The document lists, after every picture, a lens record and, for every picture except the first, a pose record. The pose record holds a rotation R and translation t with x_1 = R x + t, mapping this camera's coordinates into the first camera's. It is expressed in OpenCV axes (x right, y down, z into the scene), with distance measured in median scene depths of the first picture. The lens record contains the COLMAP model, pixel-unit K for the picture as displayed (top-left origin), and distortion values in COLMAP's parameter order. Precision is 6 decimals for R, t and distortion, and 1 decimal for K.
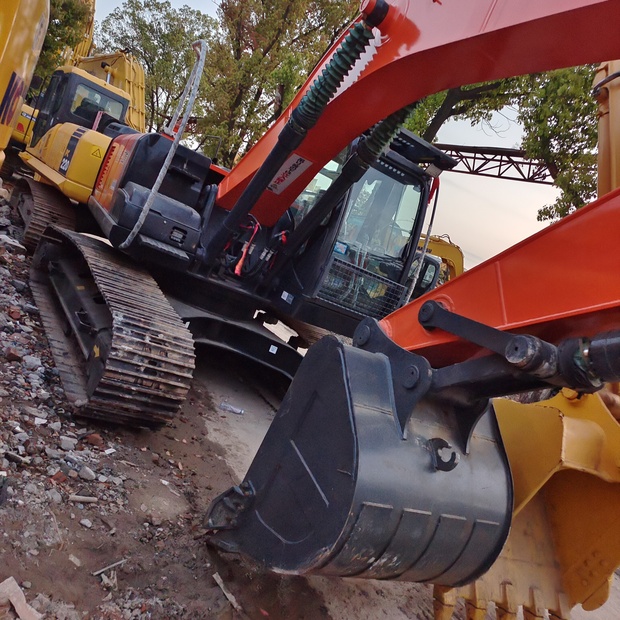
lens RADIAL K [[546.5, 0, 310.3], [0, 546.5, 299.1], [0, 0, 1]] dist [0.014422, -0.010625]
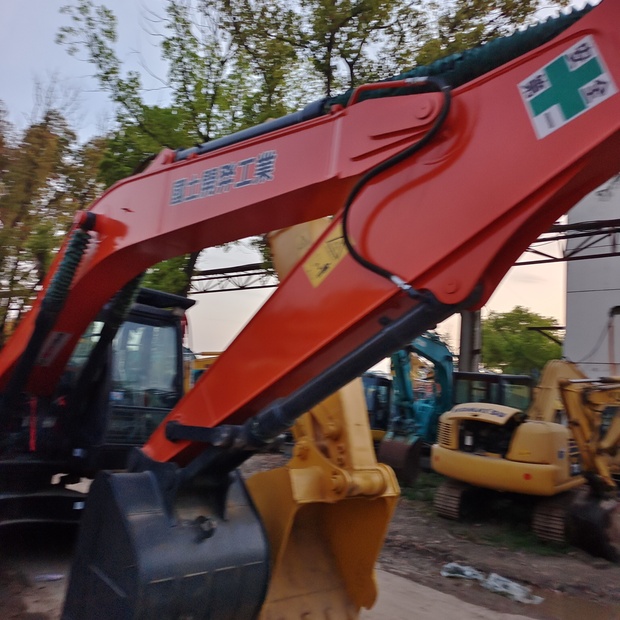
lens RADIAL K [[546.5, 0, 310.3], [0, 546.5, 299.1], [0, 0, 1]] dist [0.014422, -0.010625]
pose [[0.902687, -0.242411, 0.355519, 0.086119], [0.311286, 0.938309, -0.150588, 0.023051], [-0.297083, 0.246602, 0.922458, -0.335017]]
